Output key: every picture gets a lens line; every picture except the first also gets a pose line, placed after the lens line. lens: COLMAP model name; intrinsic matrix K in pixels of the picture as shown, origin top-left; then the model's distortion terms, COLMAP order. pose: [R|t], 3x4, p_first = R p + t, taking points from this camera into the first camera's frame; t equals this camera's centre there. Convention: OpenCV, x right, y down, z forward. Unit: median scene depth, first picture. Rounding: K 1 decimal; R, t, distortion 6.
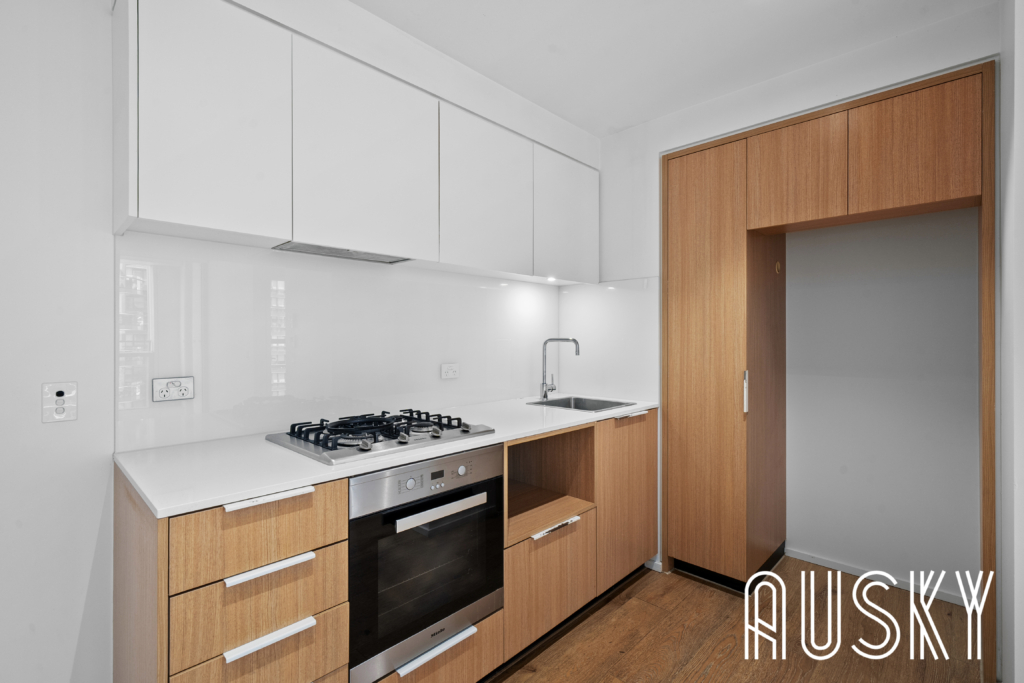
lens RADIAL K [[469.7, 0, 506.9], [0, 469.7, 338.9], [0, 0, 1]] dist [0.001971, 0.000044]
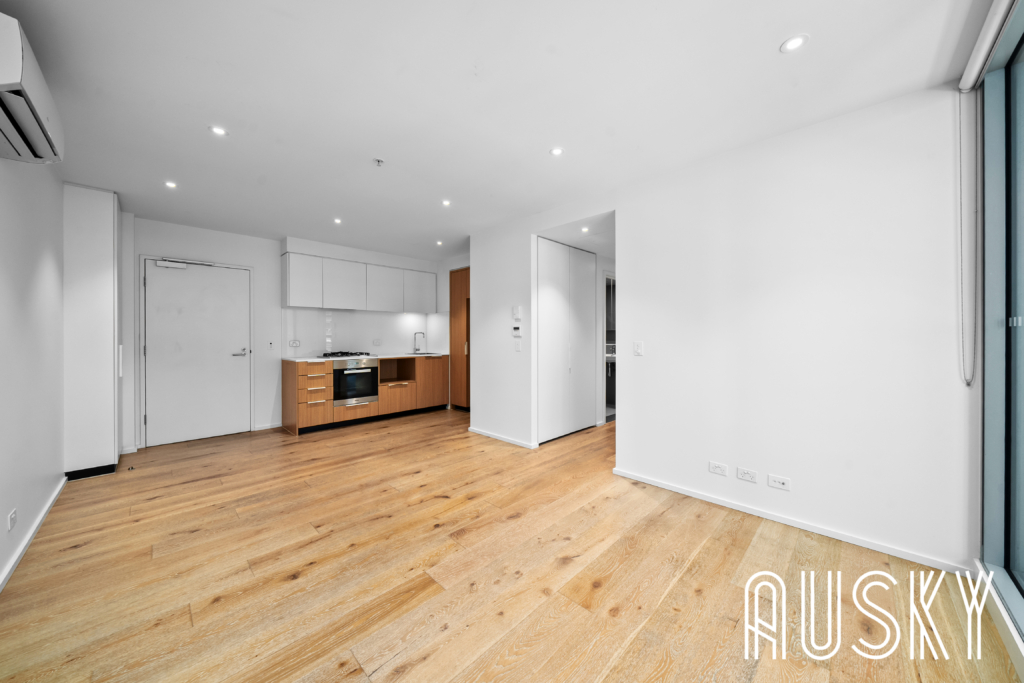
lens RADIAL K [[352.8, 0, 512.6], [0, 352.8, 337.9], [0, 0, 1]] dist [-0.007326, 0.000121]
pose [[0.999996, -0.002623, -0.001112, 0.899617], [0.002625, 0.999994, 0.002292, 0.039513], [0.001106, -0.002295, 0.999997, -1.549932]]
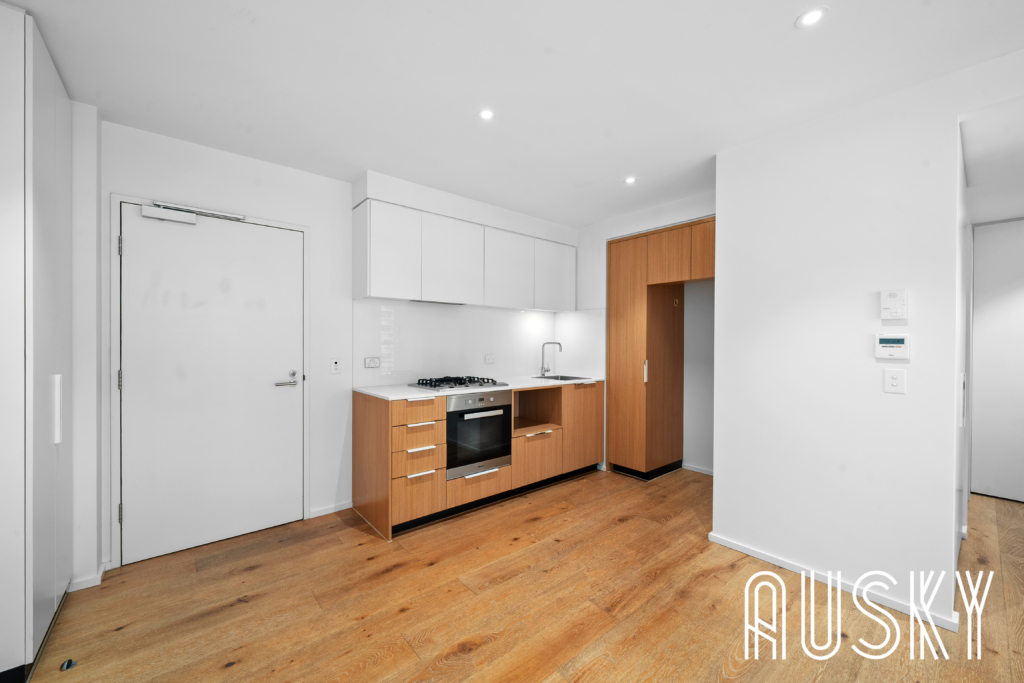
lens RADIAL K [[396.1, 0, 507.0], [0, 396.1, 344.6], [0, 0, 1]] dist [0.002123, -0.000313]
pose [[0.994319, 0.005176, -0.106319, 0.135325], [-0.004674, 0.999977, 0.004971, 0.001171], [0.106342, -0.004446, 0.994320, -0.686245]]
